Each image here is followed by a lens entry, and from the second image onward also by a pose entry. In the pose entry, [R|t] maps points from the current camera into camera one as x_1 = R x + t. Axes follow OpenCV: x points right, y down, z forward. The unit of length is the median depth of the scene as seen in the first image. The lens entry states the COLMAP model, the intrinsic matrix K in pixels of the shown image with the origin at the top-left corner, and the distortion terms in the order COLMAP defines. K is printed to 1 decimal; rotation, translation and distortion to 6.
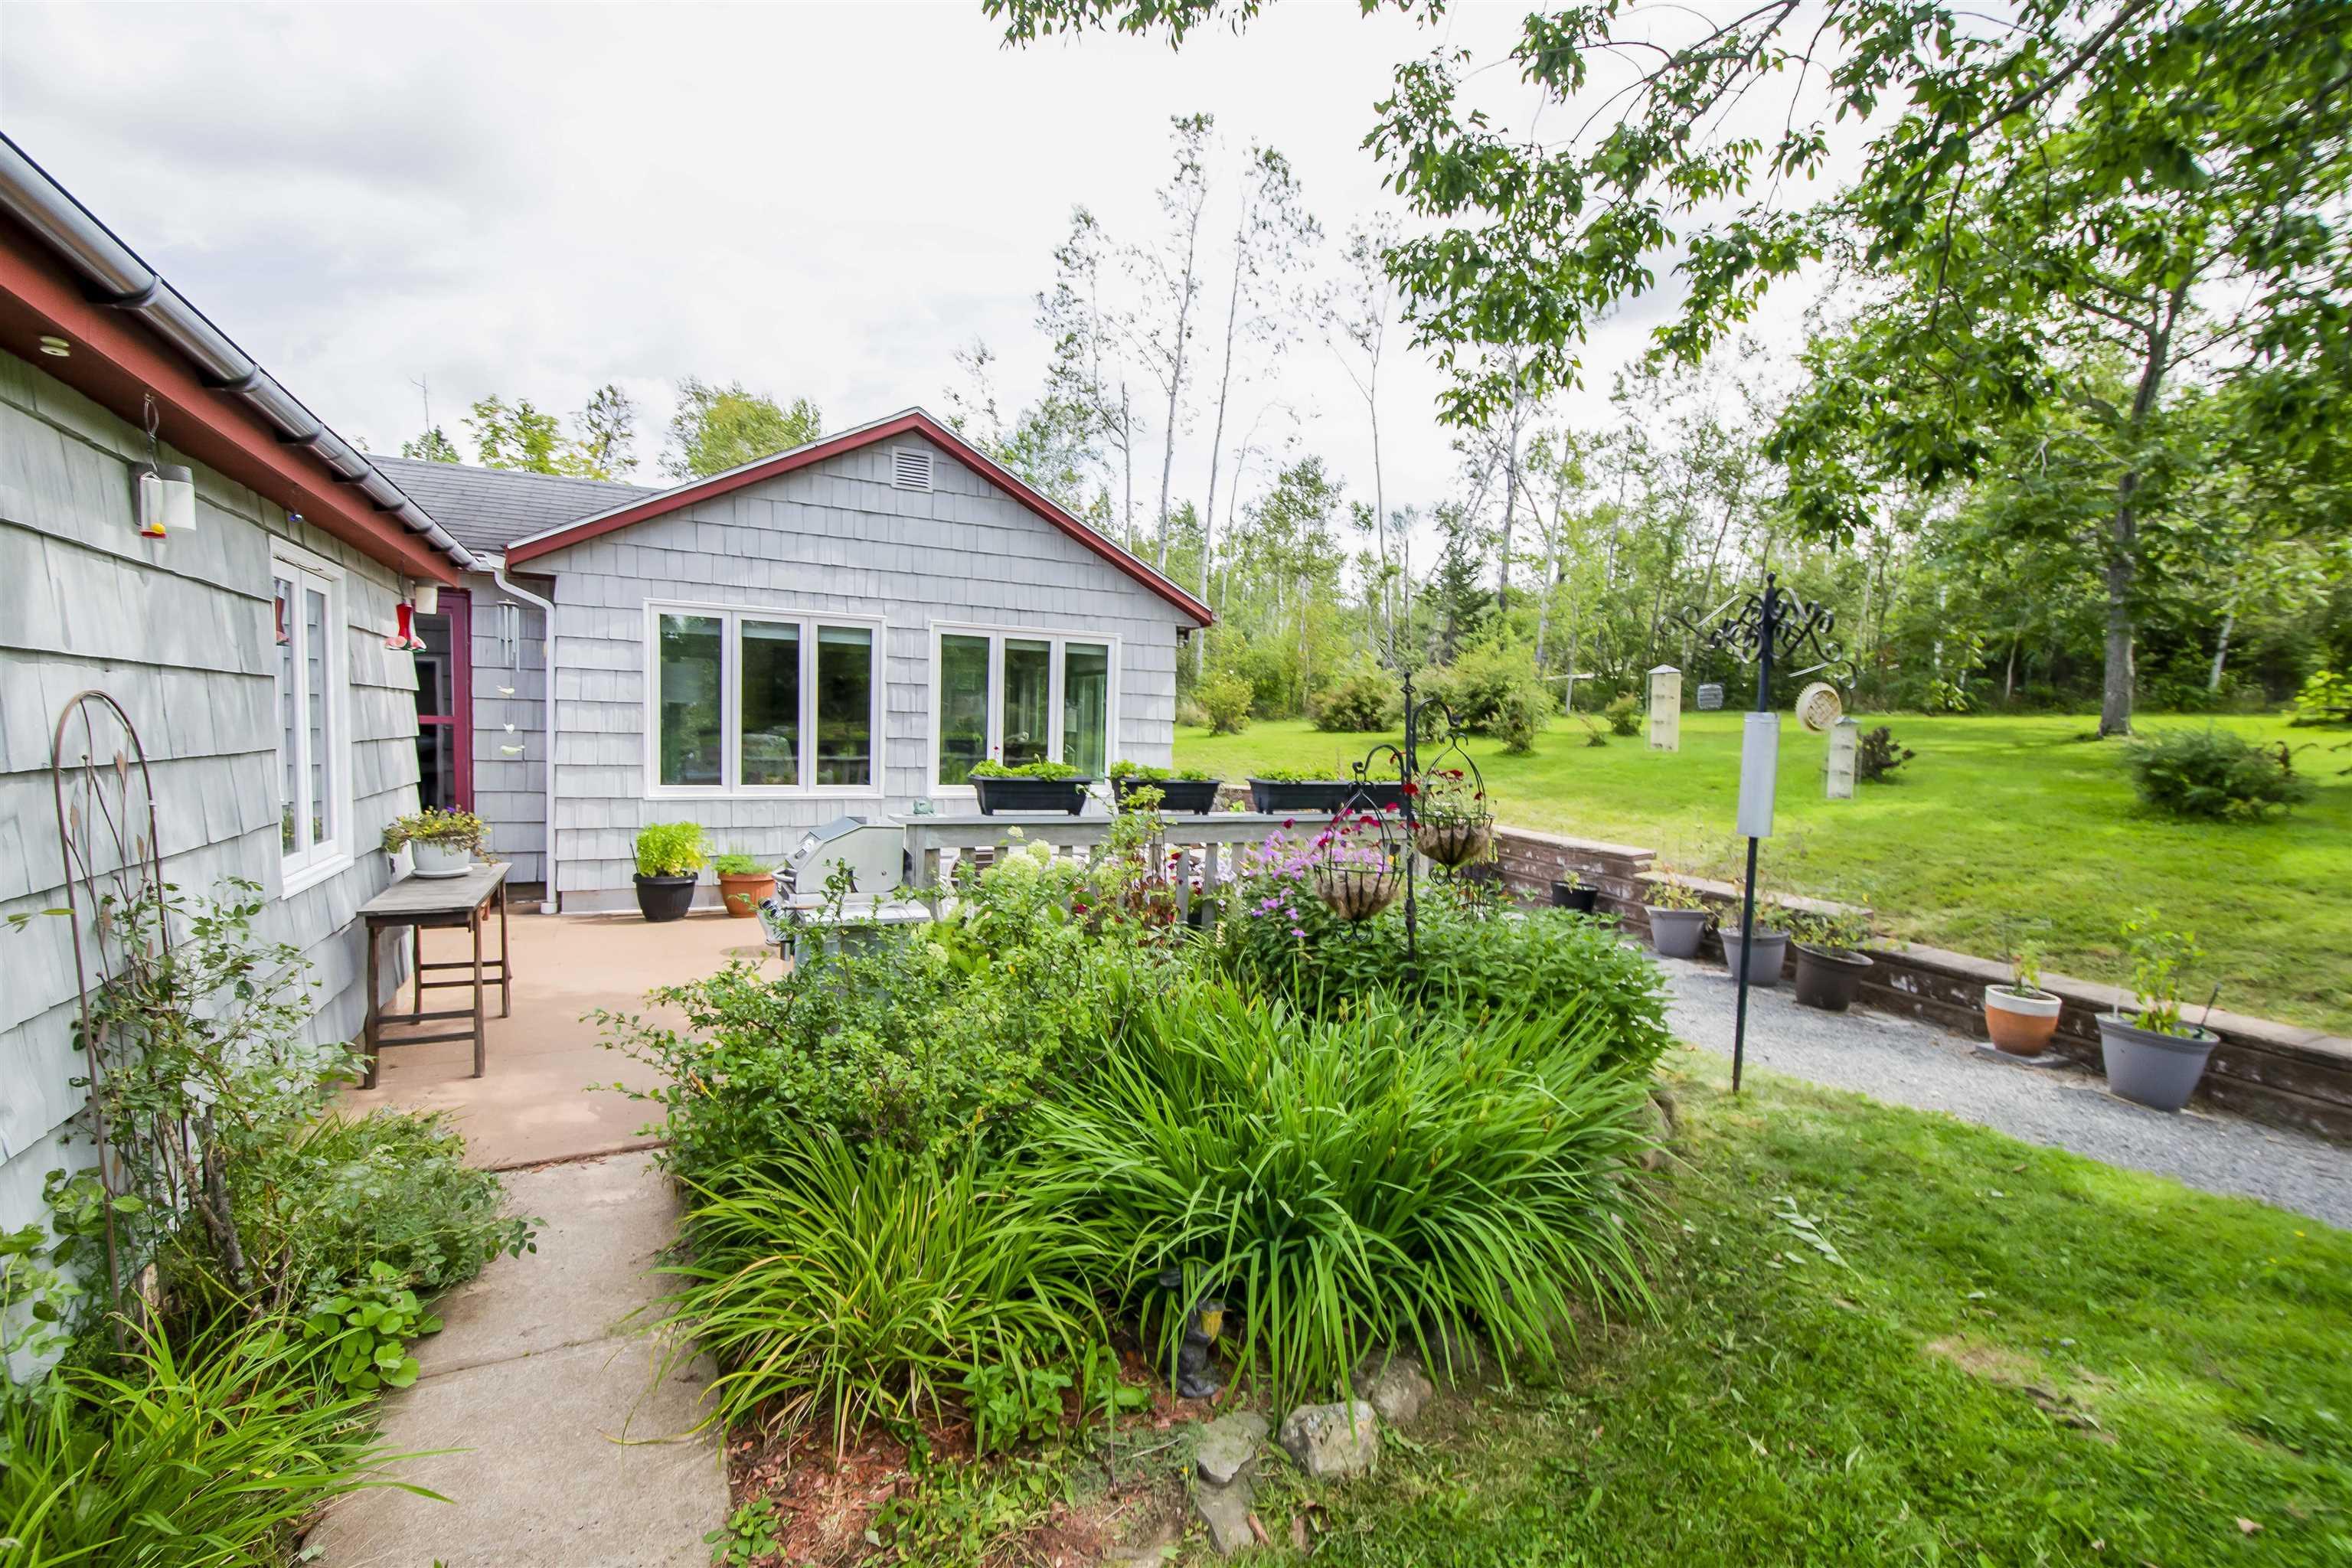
lens RADIAL K [[1044.6, 0, 1176.0], [0, 1044.6, 784.0], [0, 0, 1]] dist [0.001585, 0.000041]
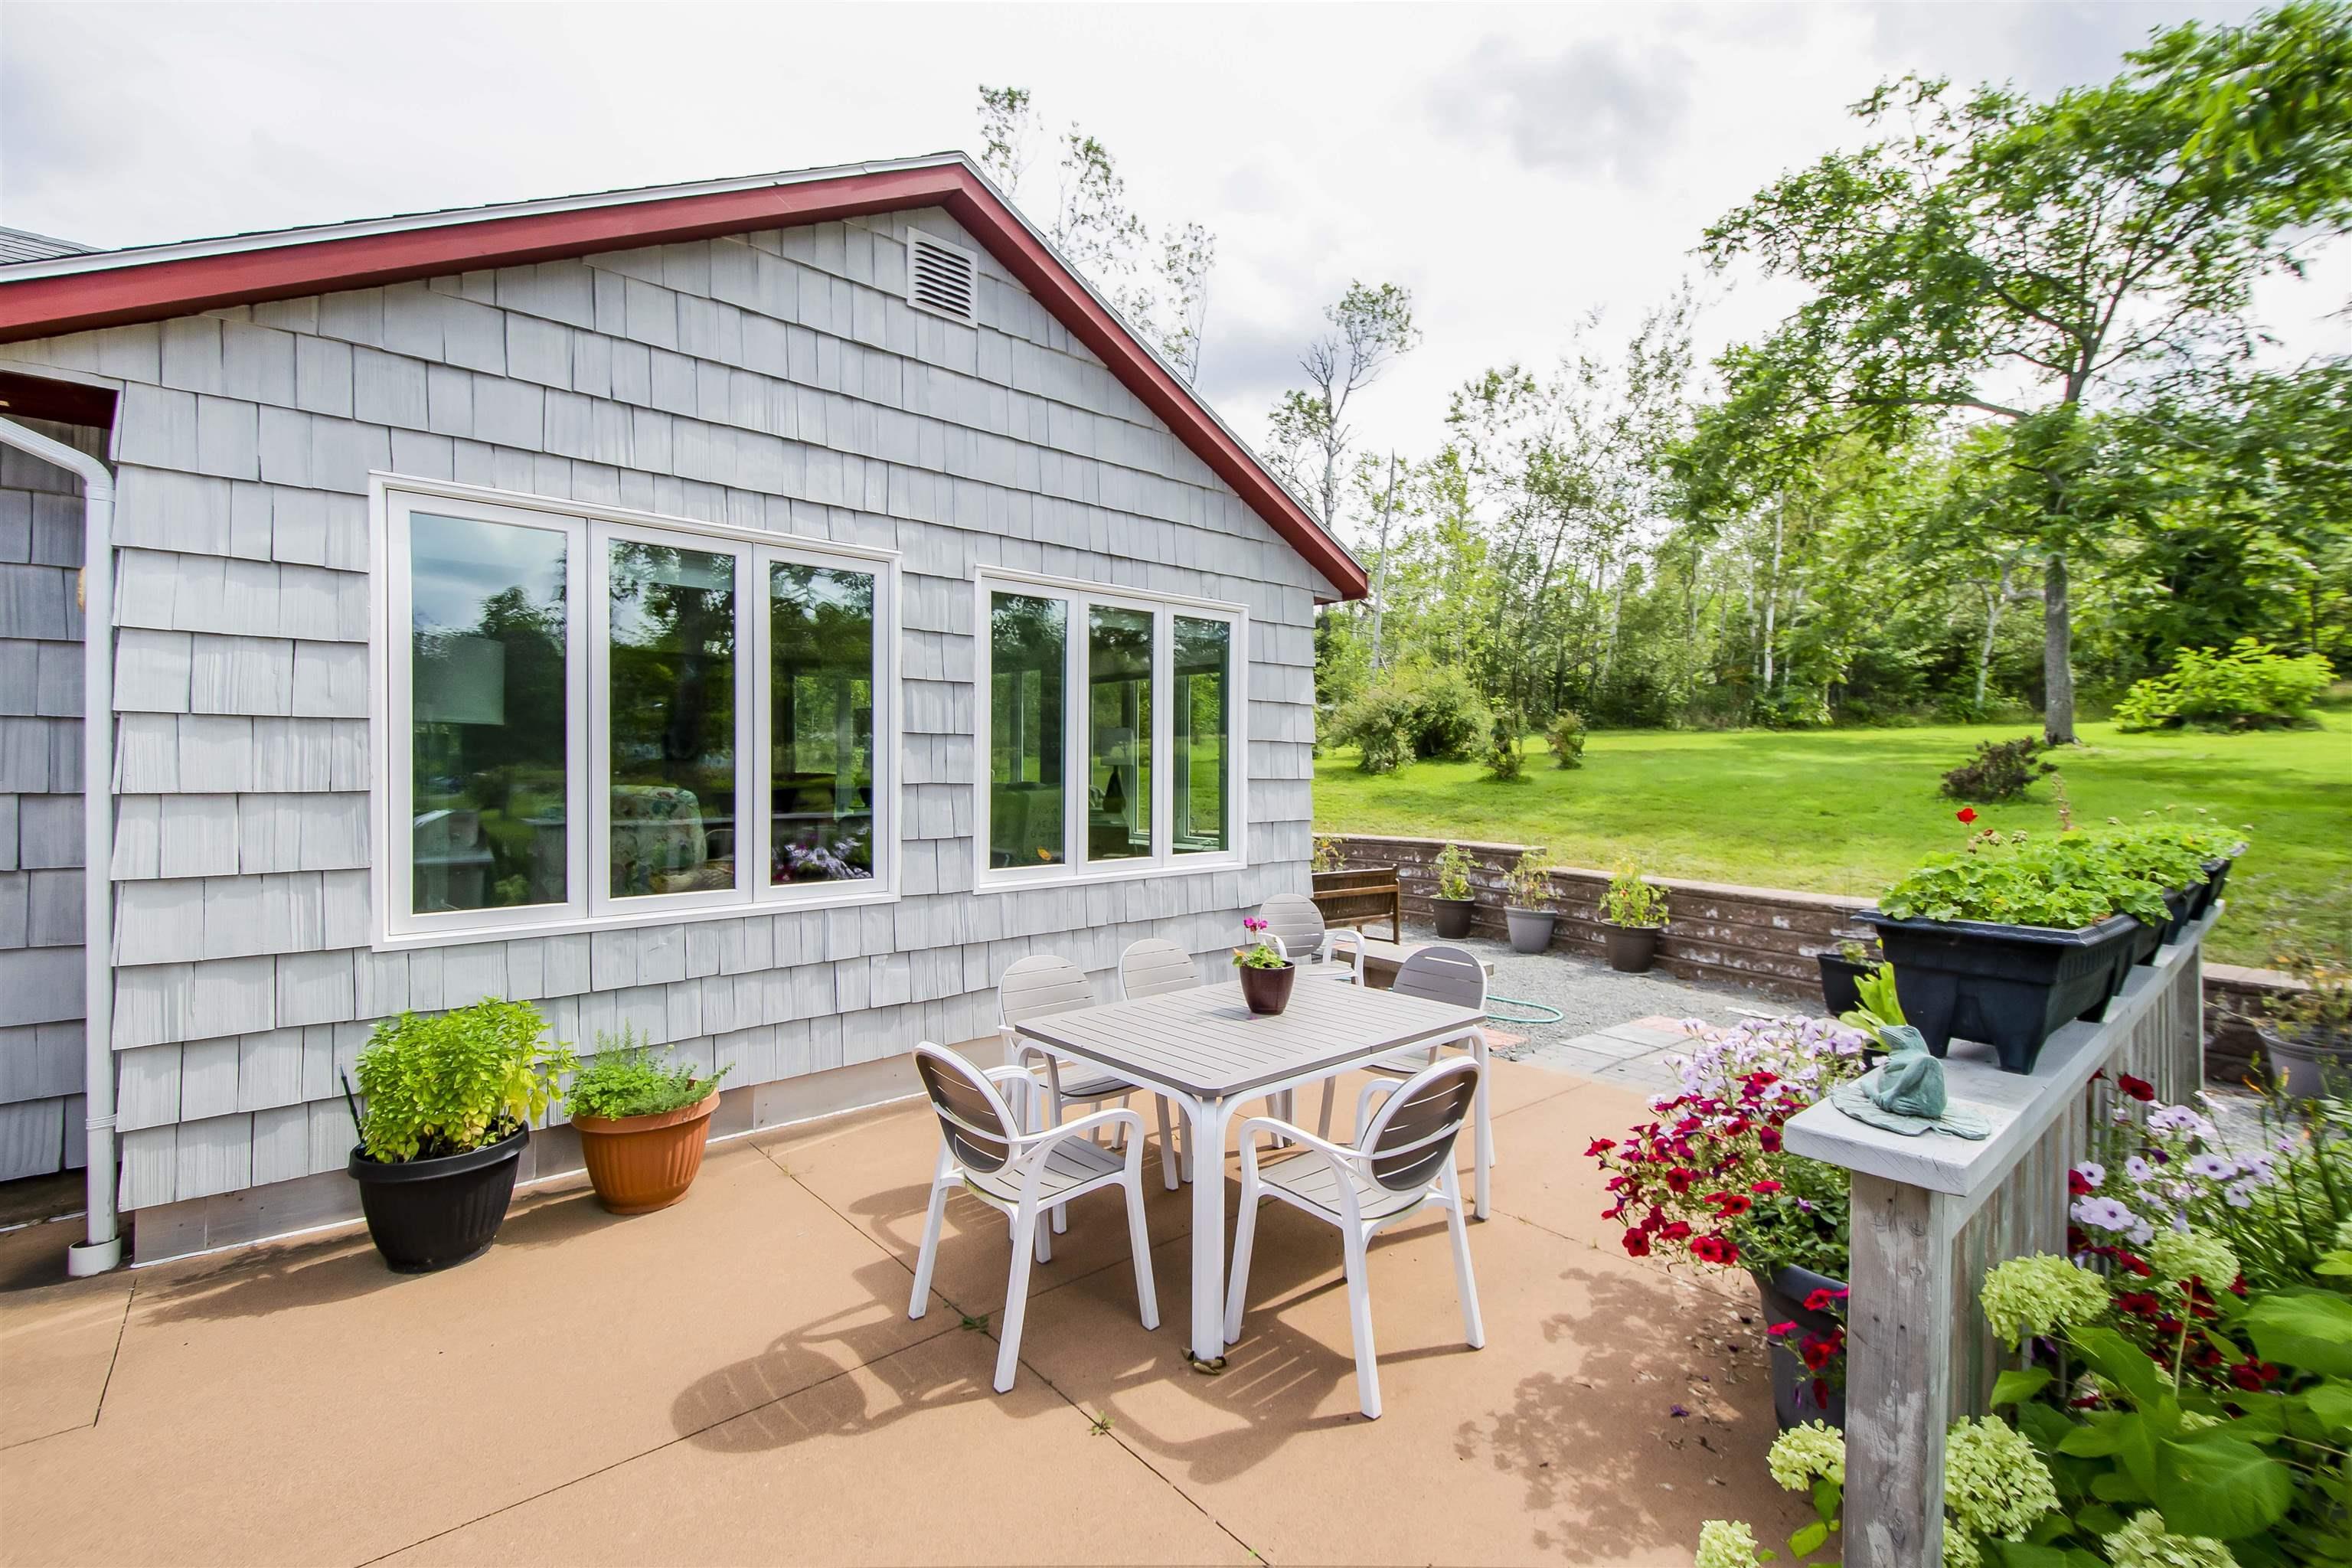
lens RADIAL K [[1012.7, 0, 1176.0], [0, 1012.7, 784.0], [0, 0, 1]] dist [-0.001196, -0.000285]
pose [[0.968960, -0.030185, 0.245368, -0.269062], [0.037663, 0.998956, -0.025840, -0.026977], [-0.244332, 0.034279, 0.969086, 0.480195]]
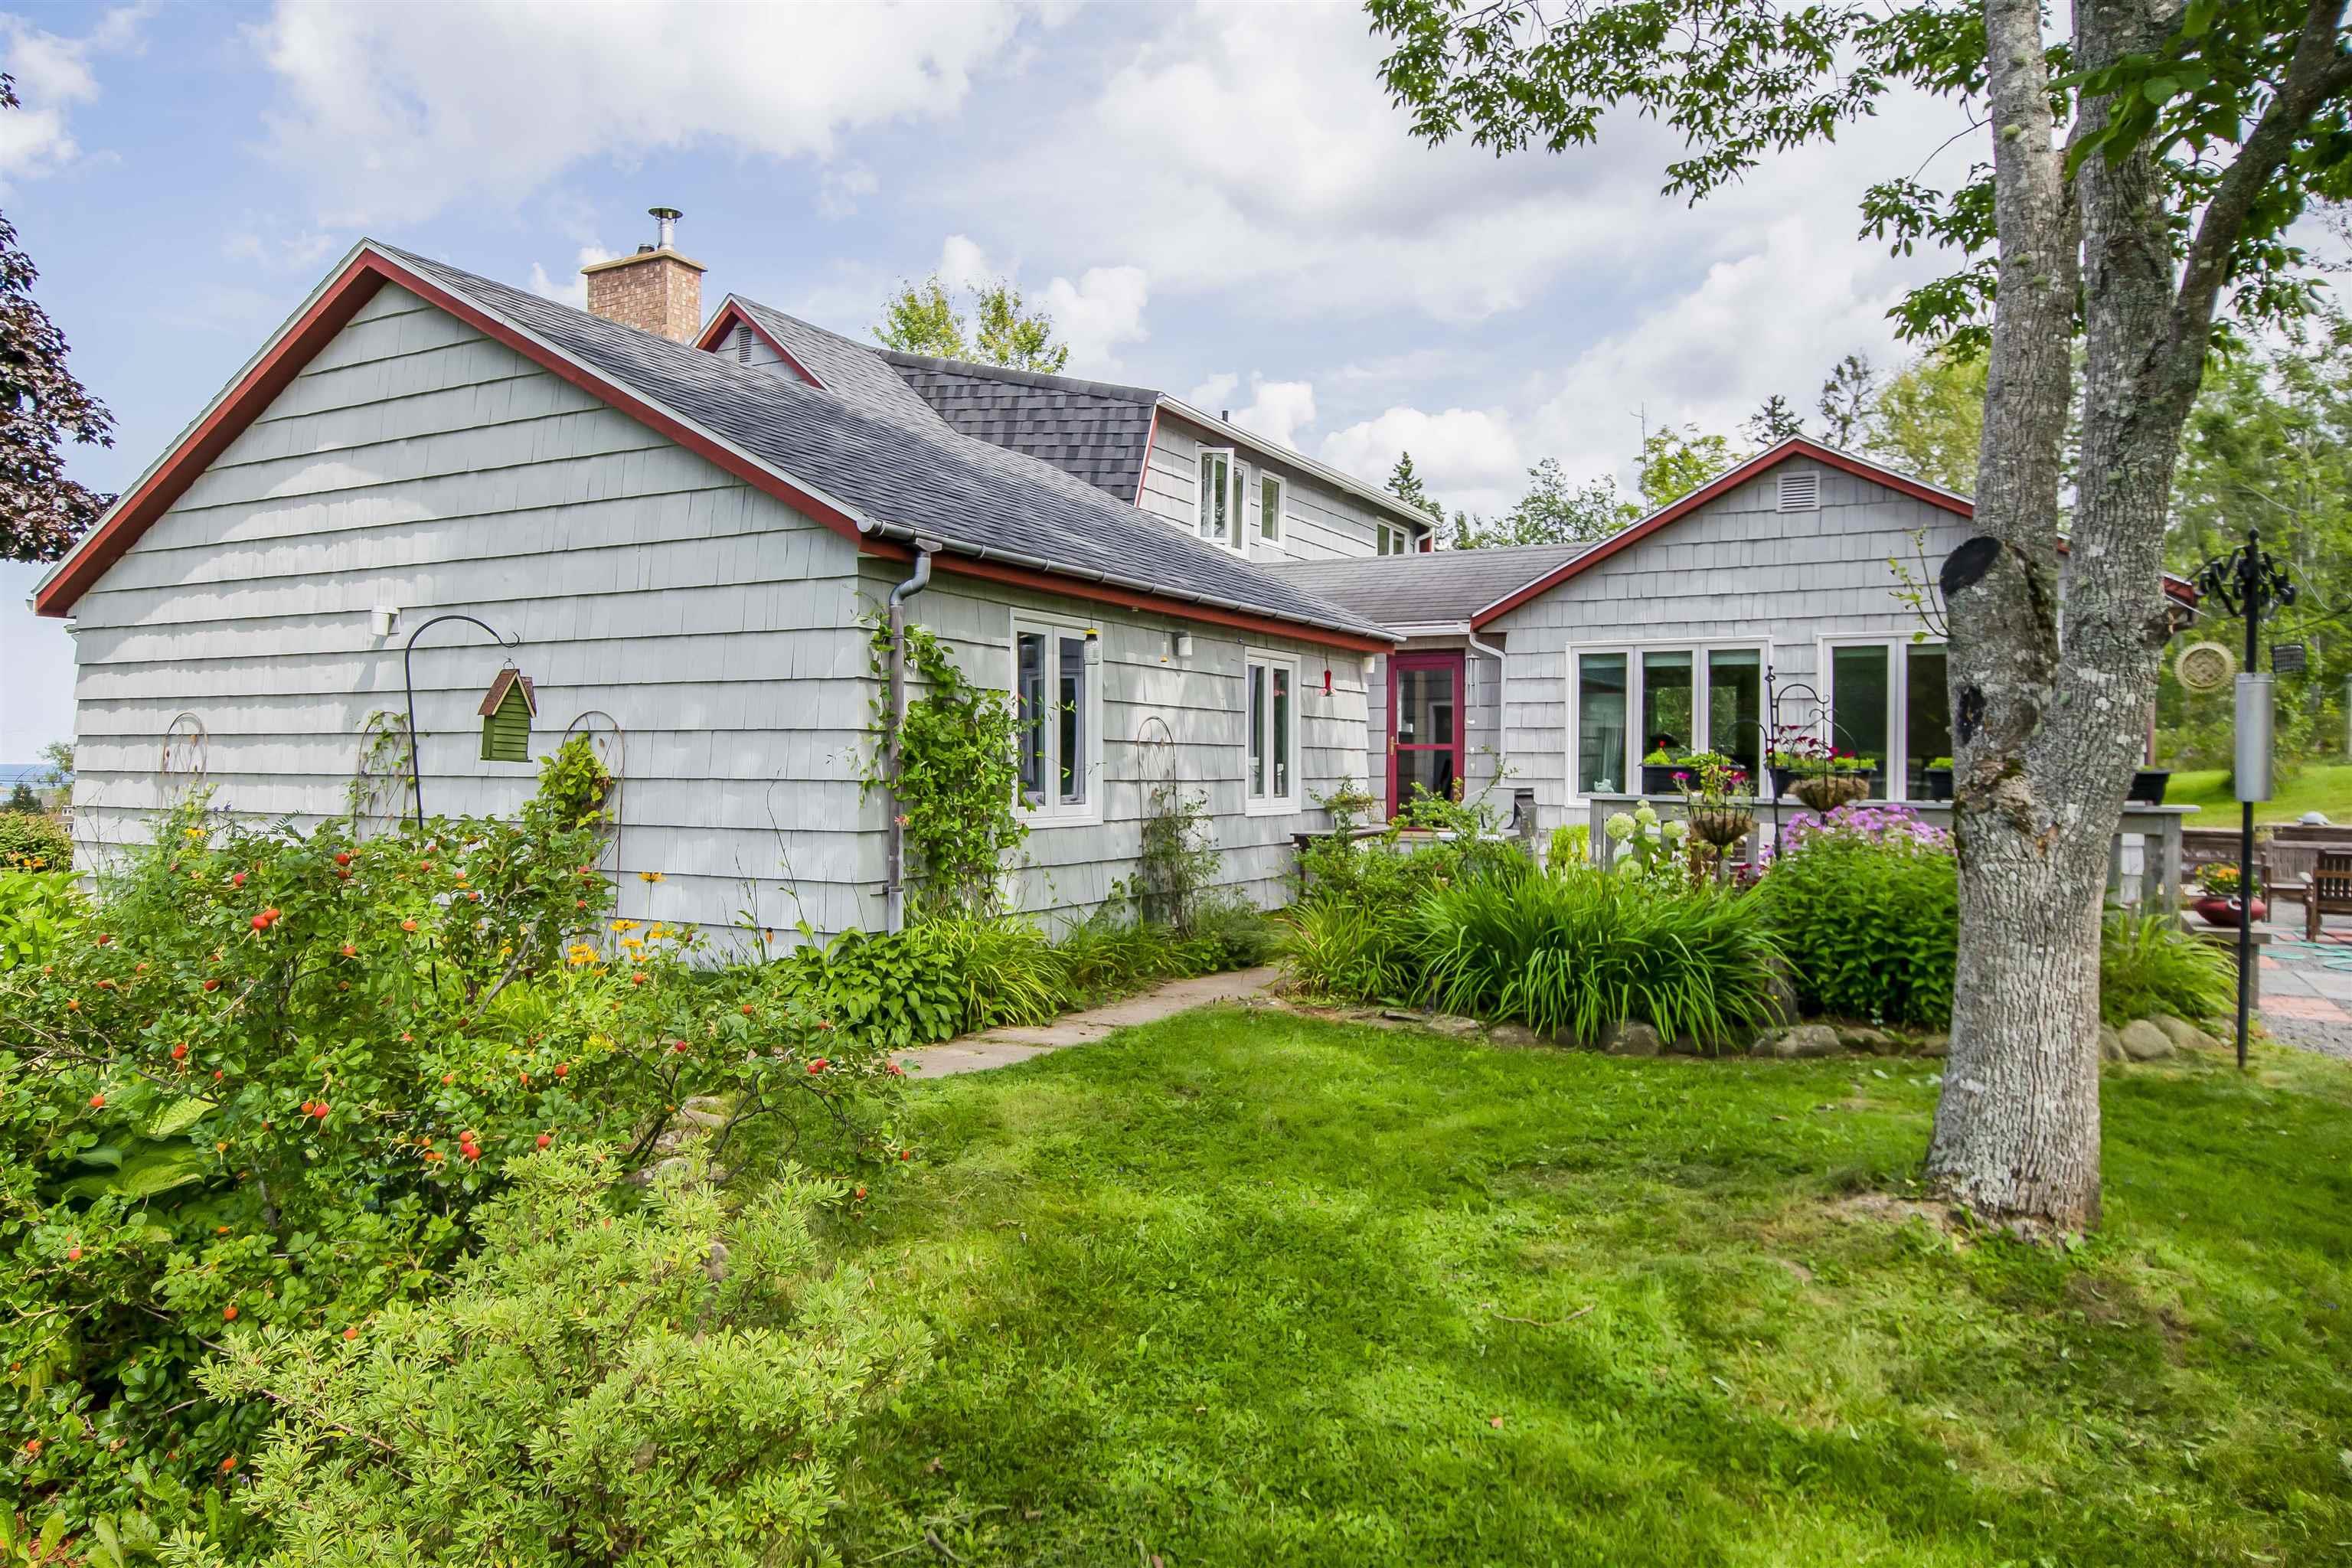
lens RADIAL K [[1527.8, 0, 1176.0], [0, 1527.8, 784.0], [0, 0, 1]] dist [0.072379, -0.128171]
pose [[0.555321, -0.014578, -0.831508, 0.668290], [-0.034627, 0.998574, -0.040633, 0.071634], [0.830915, 0.051357, 0.554024, -0.343705]]
